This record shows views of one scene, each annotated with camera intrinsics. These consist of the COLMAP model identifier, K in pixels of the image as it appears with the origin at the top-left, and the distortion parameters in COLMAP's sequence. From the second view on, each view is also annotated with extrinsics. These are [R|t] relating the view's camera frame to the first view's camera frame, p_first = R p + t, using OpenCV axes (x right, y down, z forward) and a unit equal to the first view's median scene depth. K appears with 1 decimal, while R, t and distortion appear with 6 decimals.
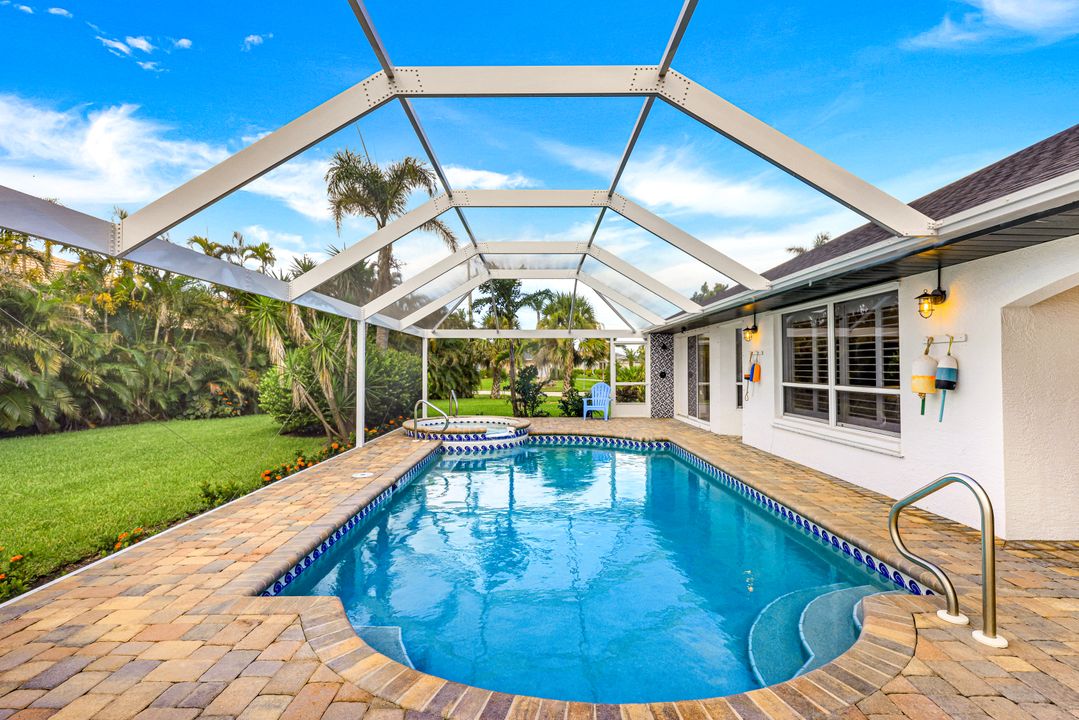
lens RADIAL K [[508.7, 0, 539.5], [0, 508.7, 360.0], [0, 0, 1]] dist [-0.001485, 0.000001]
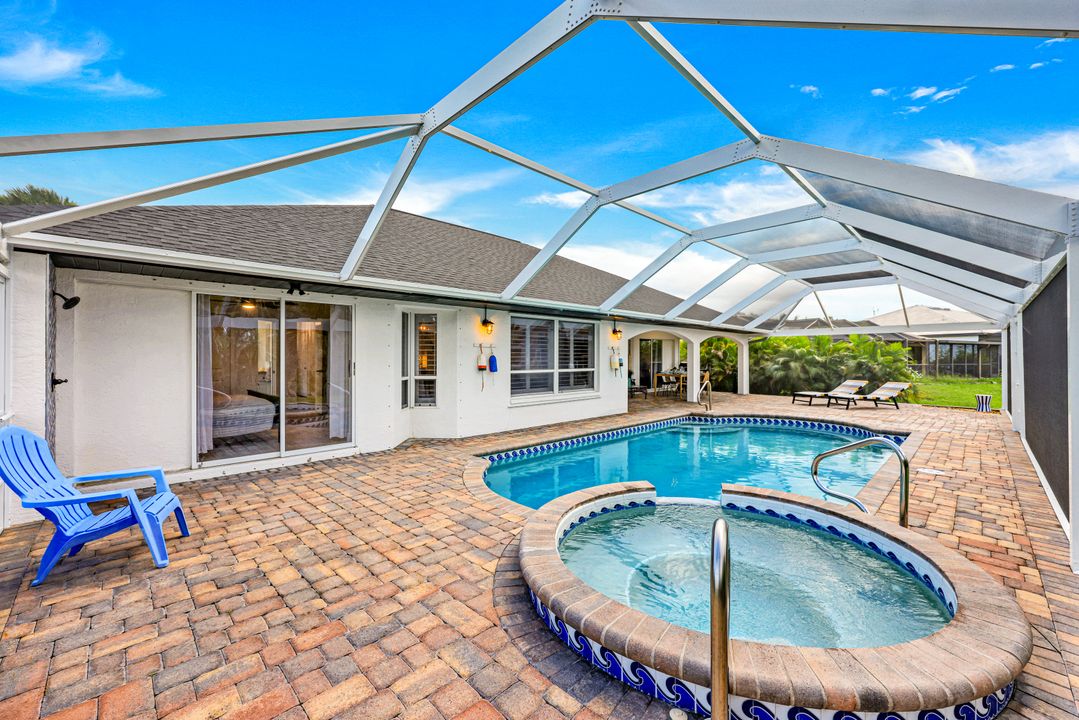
lens RADIAL K [[435.2, 0, 539.5], [0, 435.2, 360.0], [0, 0, 1]] dist [-0.001629, -0.000099]
pose [[-0.702708, -0.003372, 0.711470, -0.220843], [-0.010612, 0.999927, -0.005742, 0.015601], [-0.711399, -0.011585, -0.702693, 1.140806]]
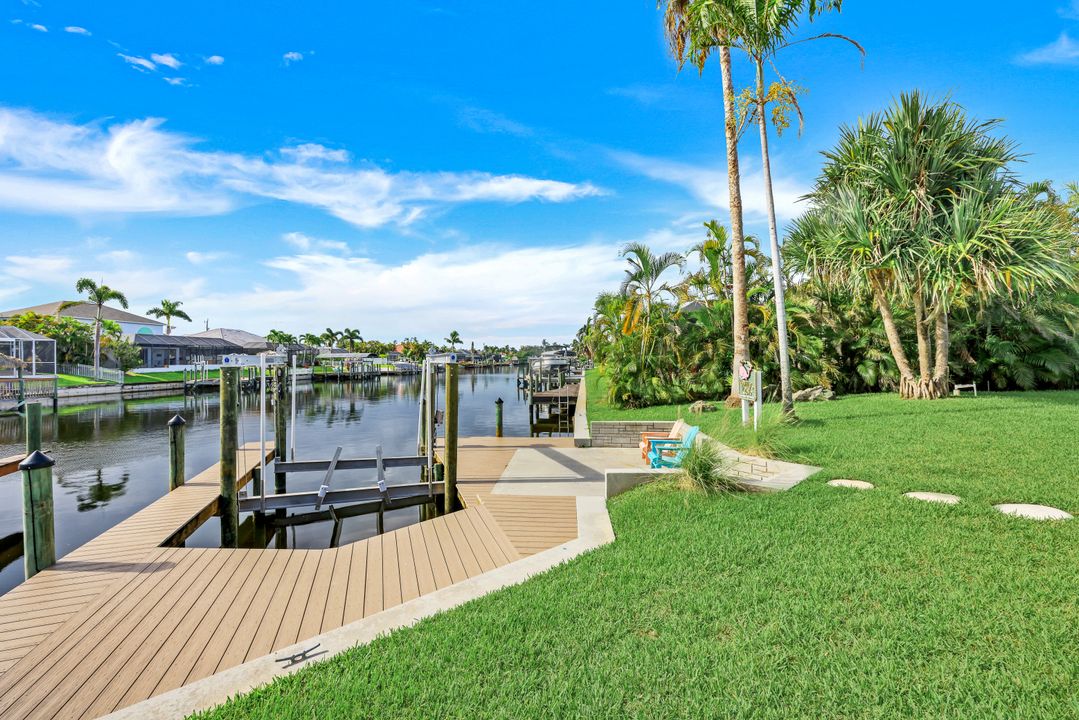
lens RADIAL K [[438.2, 0, 539.9], [0, 438.2, 356.7], [0, 0, 1]] dist [-0.000660, -0.000414]
pose [[0.257527, -0.010681, -0.966212, -0.390268], [0.025672, 0.999662, -0.004209, 0.053227], [0.965930, -0.023721, 0.257714, -0.383231]]
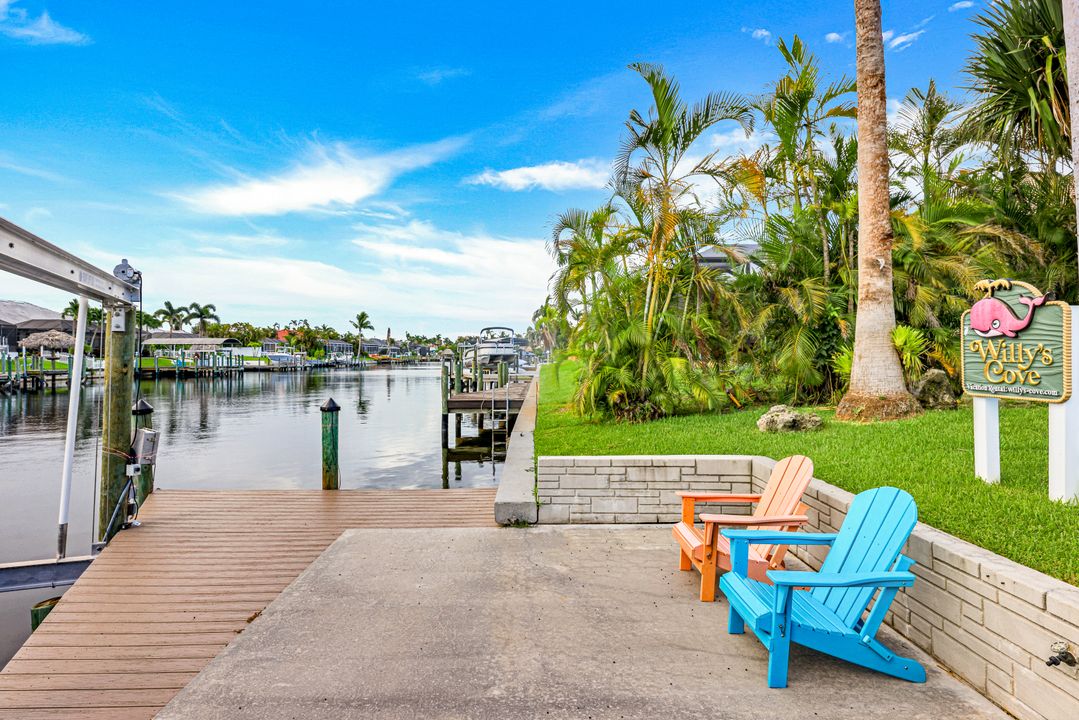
lens RADIAL K [[571.1, 0, 539.5], [0, 571.1, 360.0], [0, 0, 1]] dist [0.000732, 0.000278]
pose [[0.350343, 0.006438, -0.936599, -0.836434], [0.014771, 0.999814, 0.012397, 0.104686], [0.936505, -0.018178, 0.350183, -0.200882]]
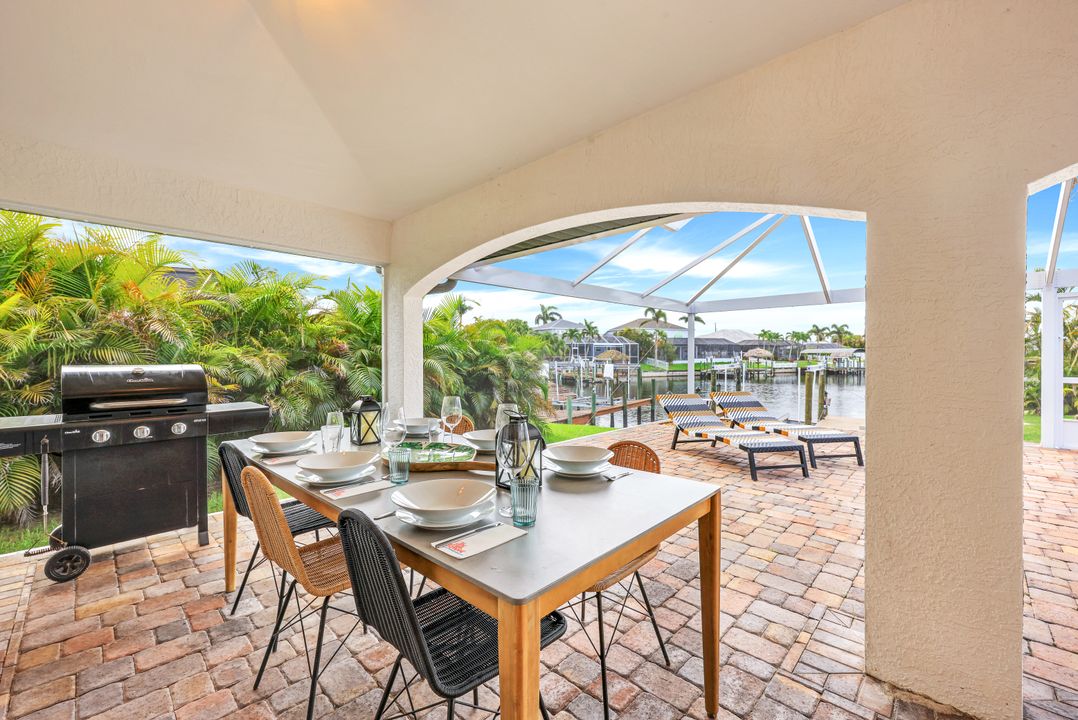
lens RADIAL K [[437.8, 0, 539.4], [0, 437.8, 356.7], [0, 0, 1]] dist [-0.000660, -0.000414]
pose [[-0.699389, 0.004407, -0.714727, 0.519067], [0.013839, 0.999877, -0.007376, 0.007895], [0.714607, -0.015050, -0.699364, 0.028043]]
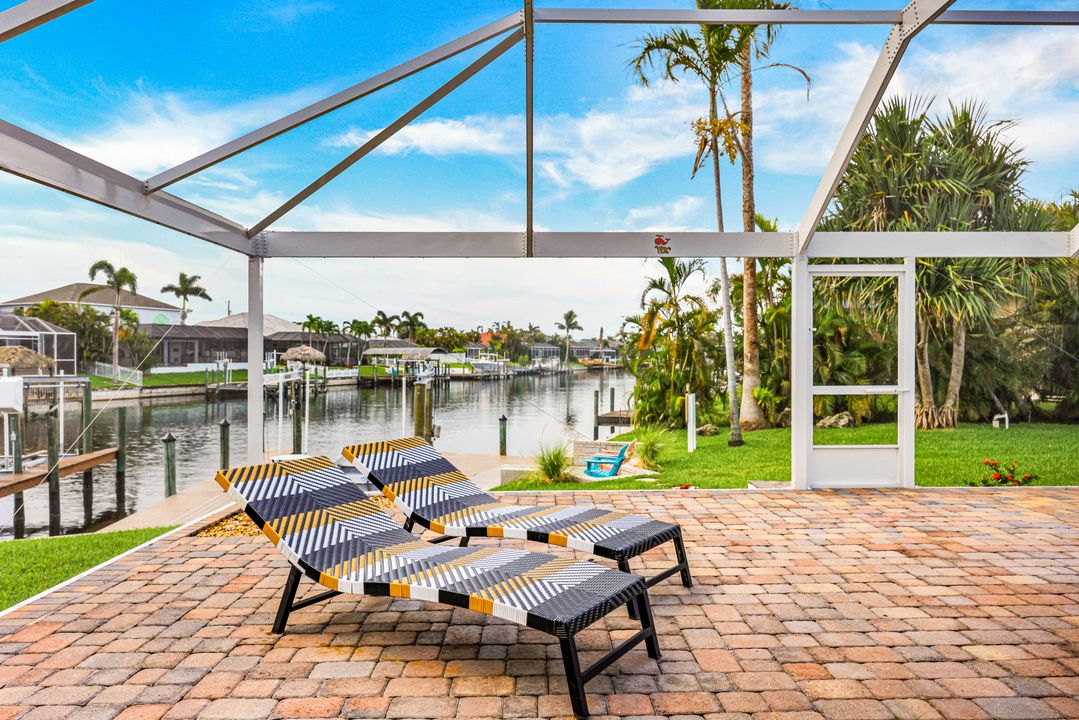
lens RADIAL K [[750.9, 0, 539.5], [0, 750.9, 360.0], [0, 0, 1]] dist [-0.002986, 0.001126]
pose [[0.006021, 0.004884, -0.999970, 0.335789], [0.016574, 0.999850, 0.004983, 0.009009], [0.999845, -0.016604, 0.005939, -0.117977]]
